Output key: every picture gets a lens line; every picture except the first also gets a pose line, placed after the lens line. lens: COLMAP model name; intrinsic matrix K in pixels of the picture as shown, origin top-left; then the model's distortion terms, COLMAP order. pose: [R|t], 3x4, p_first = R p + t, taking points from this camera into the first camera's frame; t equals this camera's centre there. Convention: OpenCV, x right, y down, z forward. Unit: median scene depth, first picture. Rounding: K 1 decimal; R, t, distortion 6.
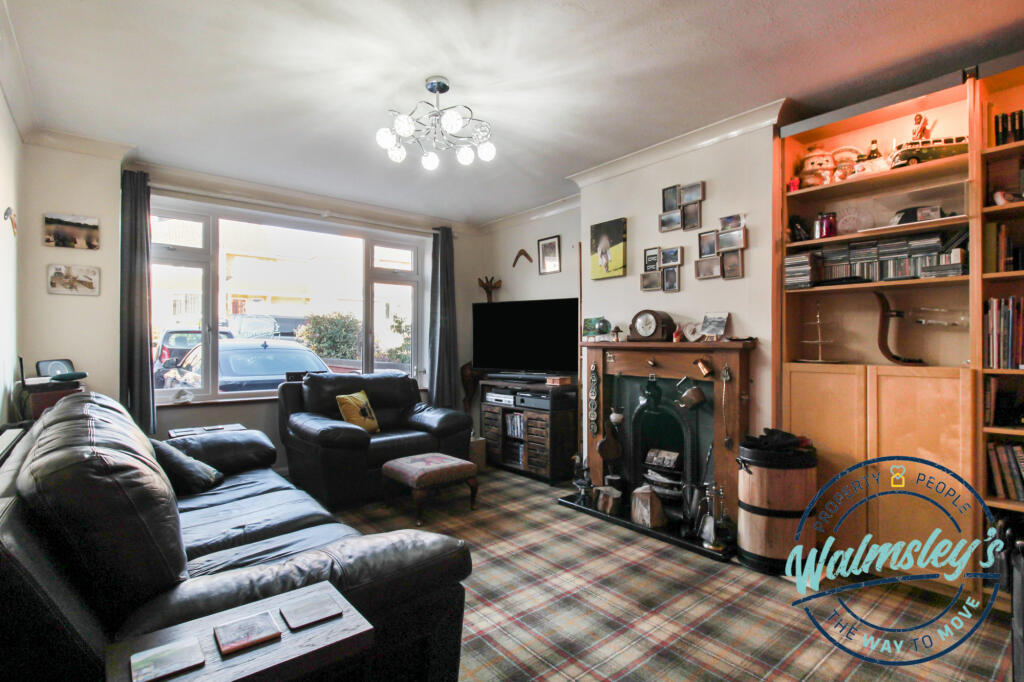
lens RADIAL K [[486.1, 0, 512.0], [0, 486.1, 341.0], [0, 0, 1]] dist [0.000802, 0.000167]
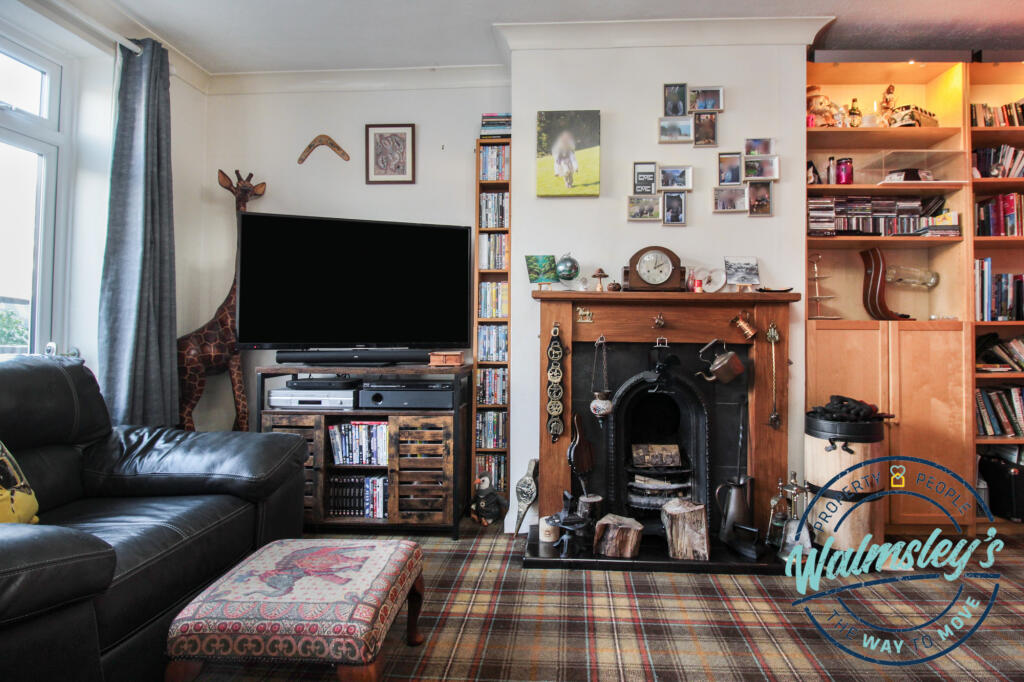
lens RADIAL K [[506.3, 0, 513.8], [0, 506.3, 318.3], [0, 0, 1]] dist [-0.012210, -0.000097]
pose [[0.679716, 0.021398, 0.733163, -0.388246], [-0.010337, 0.999755, -0.019594, 0.055177], [-0.733403, 0.005739, 0.679770, 0.648957]]
